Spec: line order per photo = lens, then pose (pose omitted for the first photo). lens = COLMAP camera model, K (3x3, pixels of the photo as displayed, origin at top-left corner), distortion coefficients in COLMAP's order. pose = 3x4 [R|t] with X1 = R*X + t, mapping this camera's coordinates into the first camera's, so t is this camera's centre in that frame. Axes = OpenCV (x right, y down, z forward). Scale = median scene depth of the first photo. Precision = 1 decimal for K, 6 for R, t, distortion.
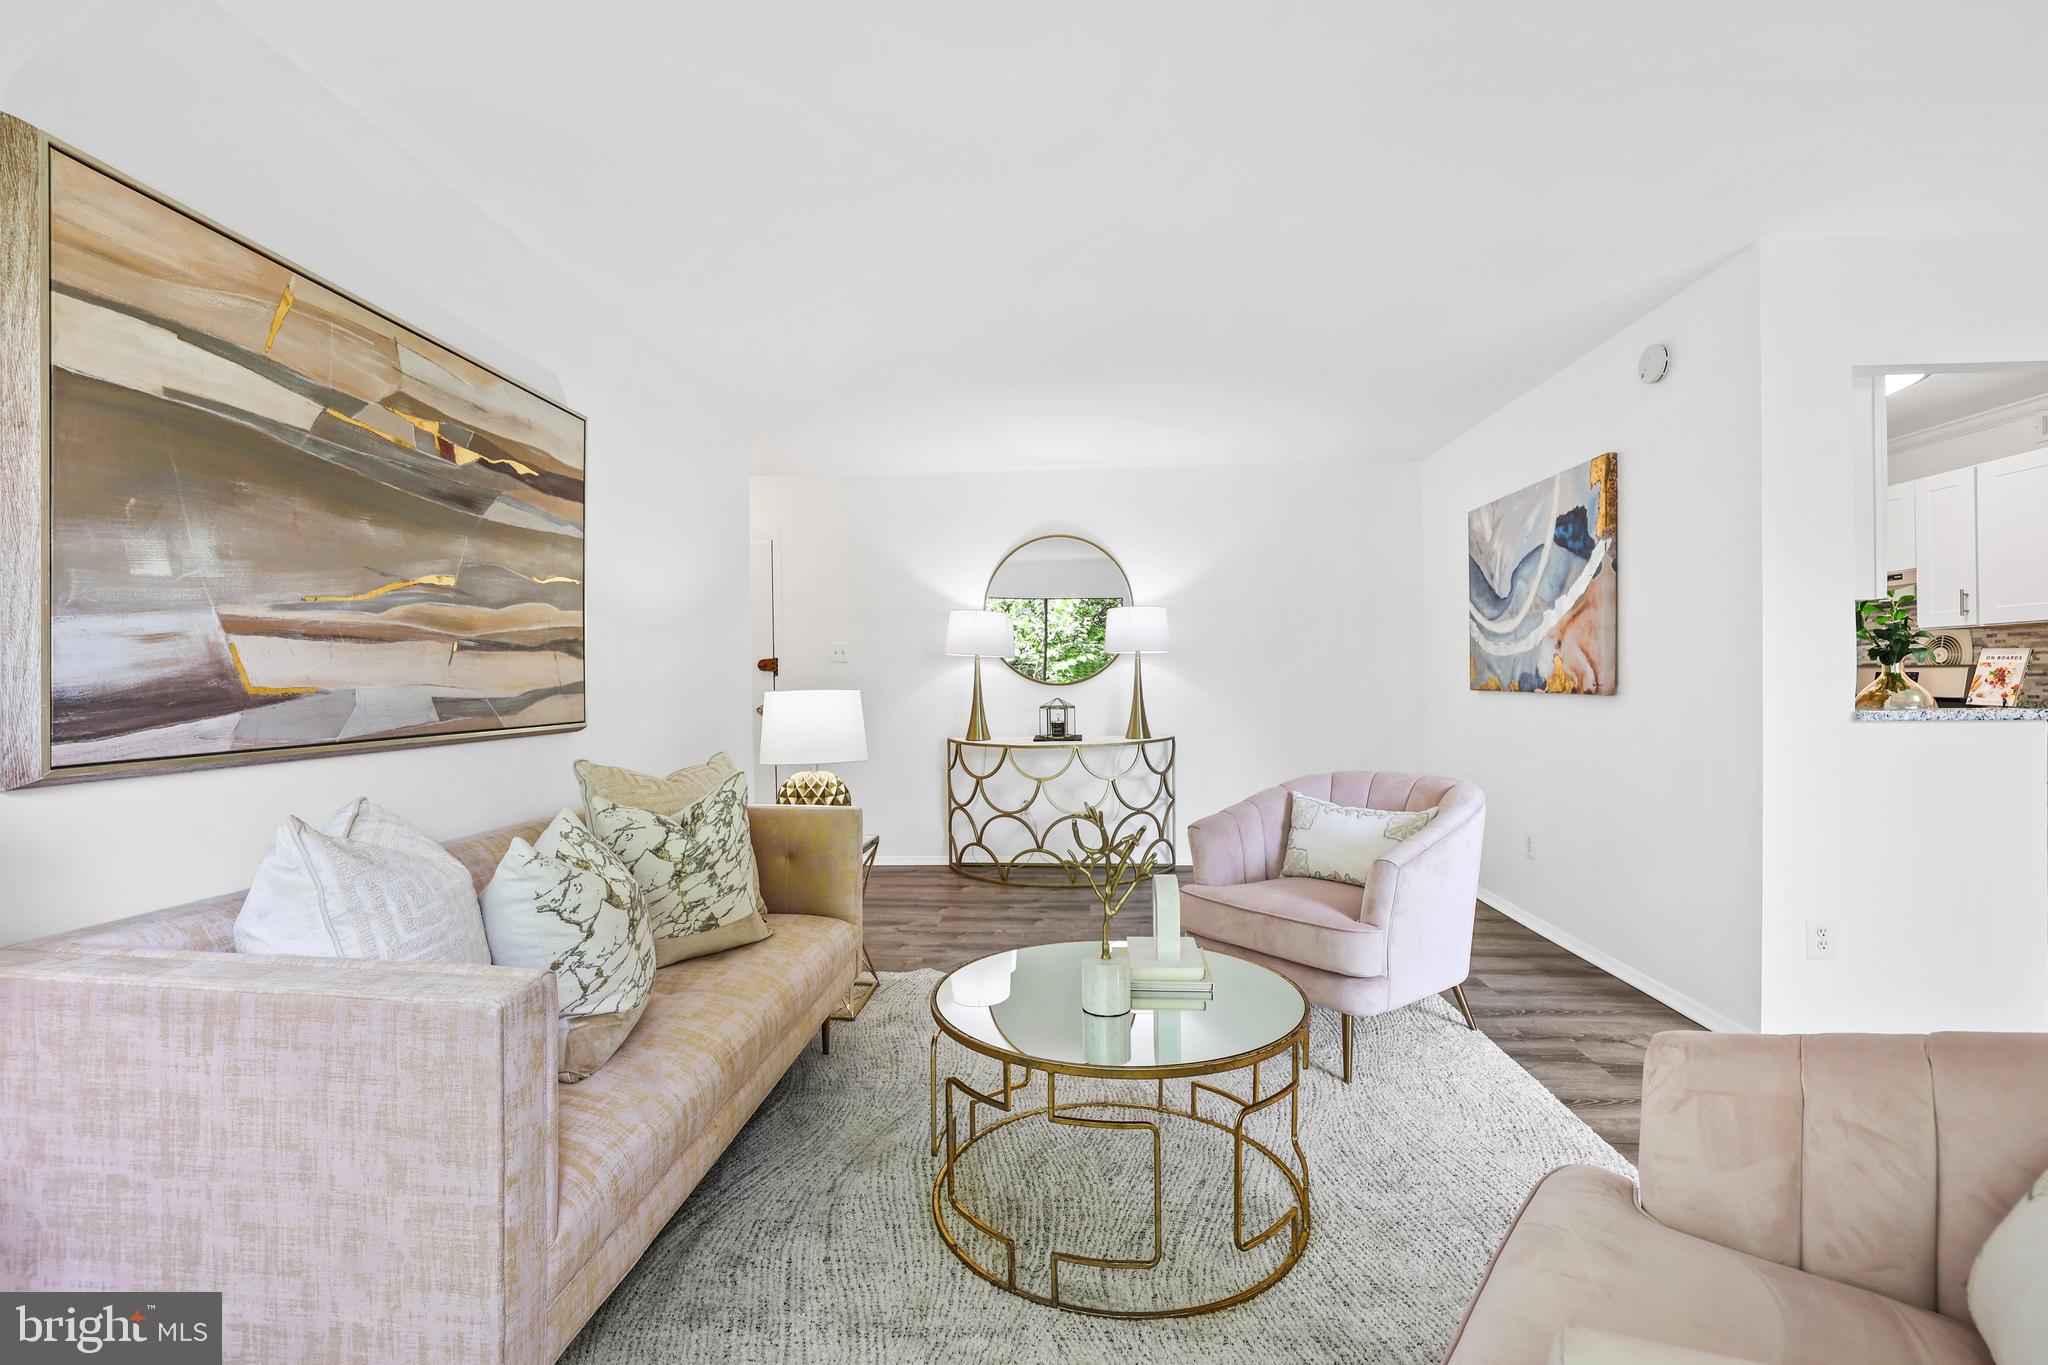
lens RADIAL K [[912.1, 0, 1030.8], [0, 912.1, 674.8], [0, 0, 1]] dist [-0.000406, -0.000044]
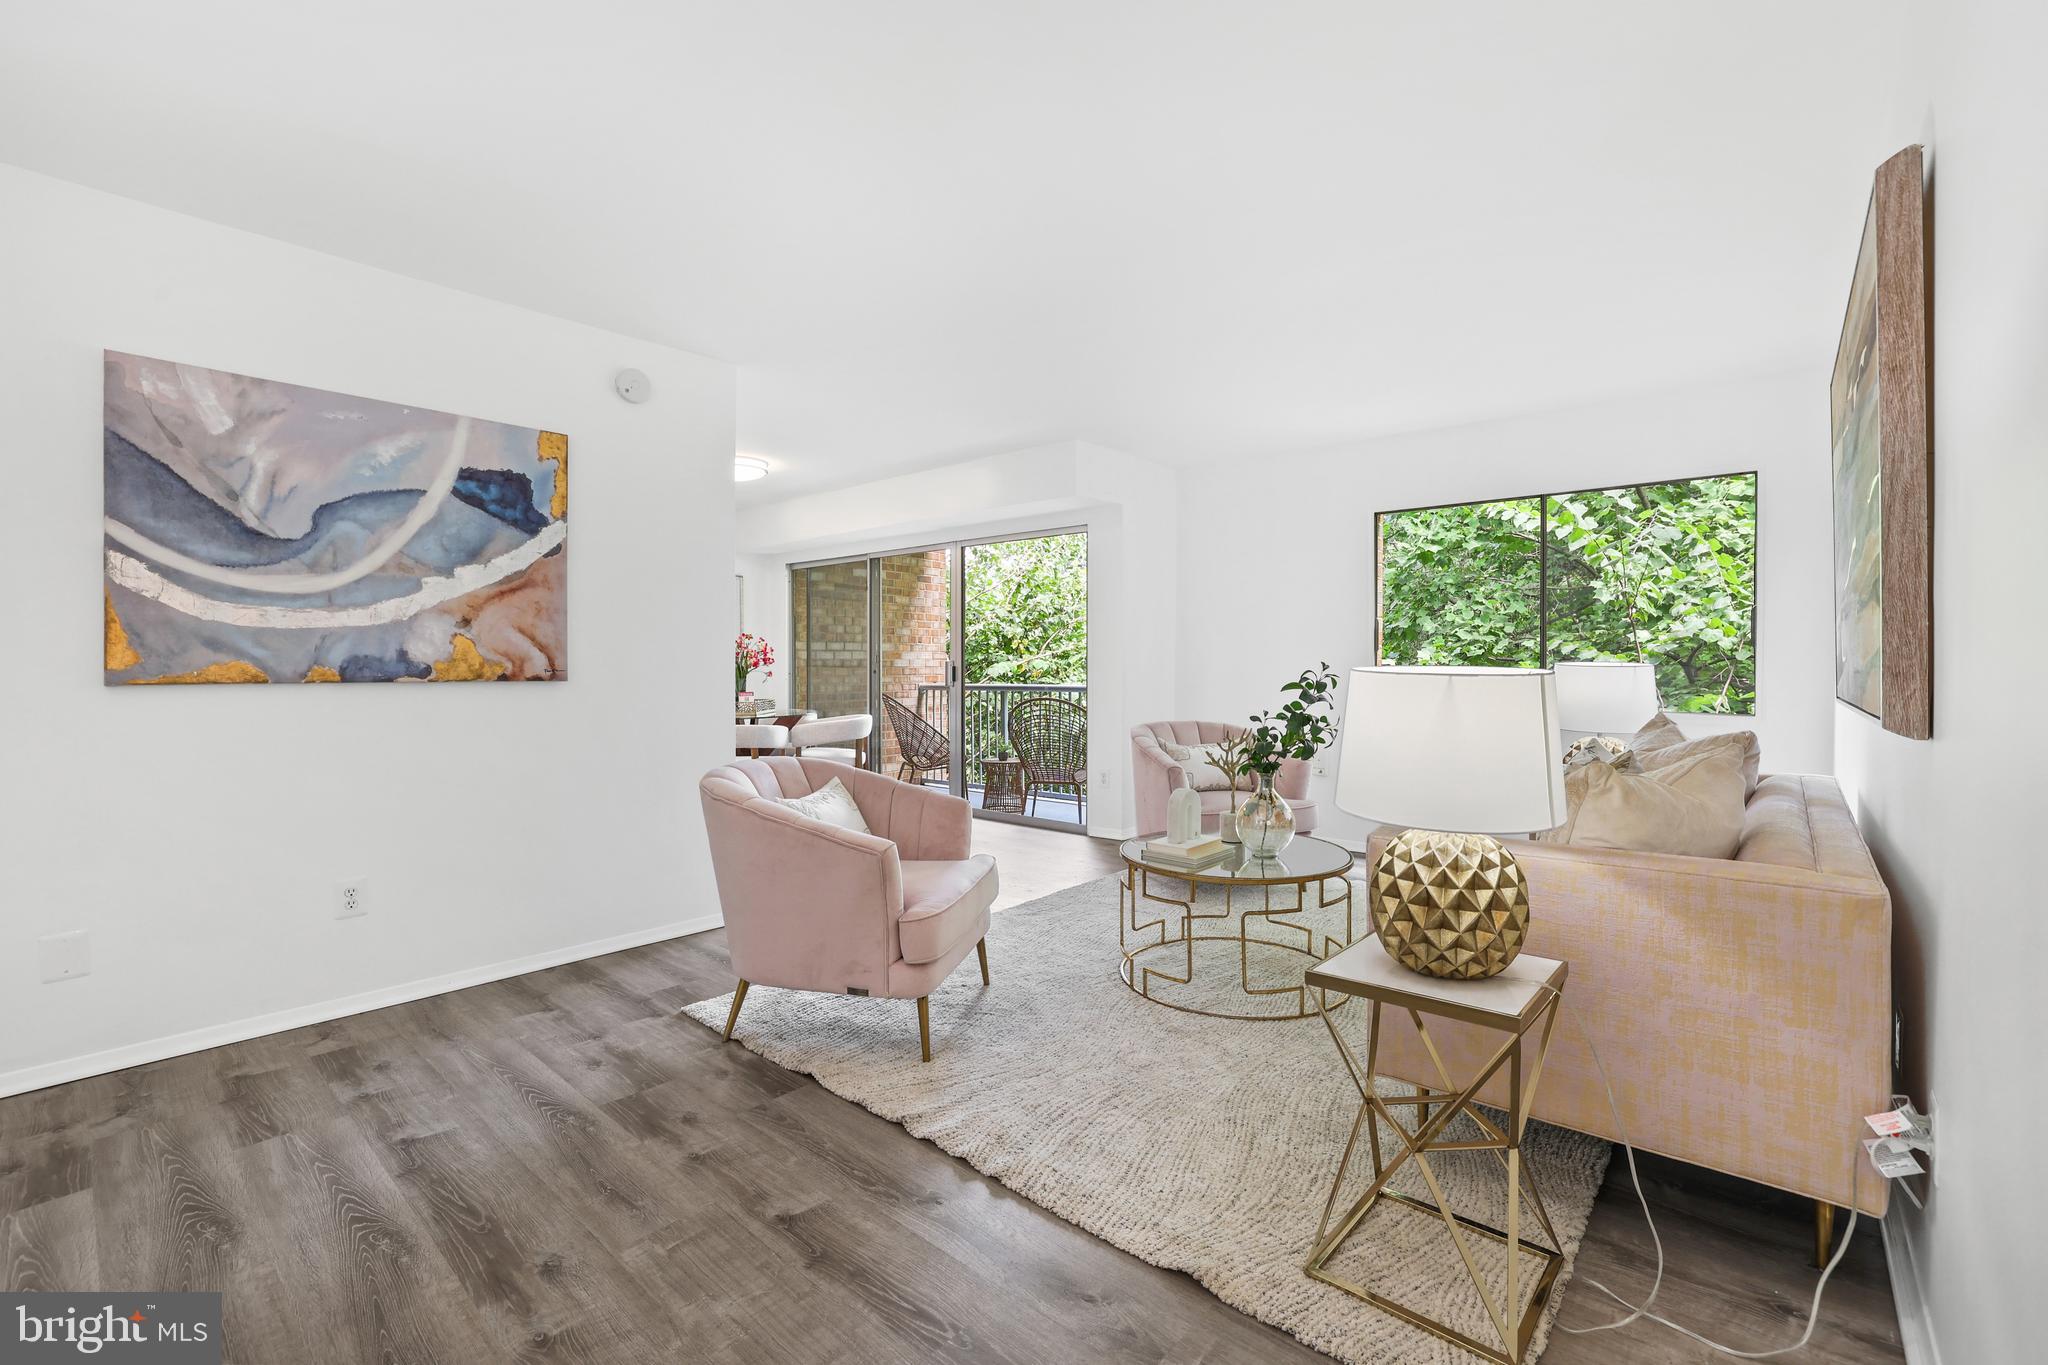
lens RADIAL K [[875.6, 0, 1021.6], [0, 875.6, 661.5], [0, 0, 1]] dist [-0.000202, -0.000008]
pose [[-0.782179, 0.006837, 0.623016, -0.330553], [0.002568, 0.999967, -0.007749, 0.010228], [-0.623048, -0.004462, -0.782171, 1.393473]]
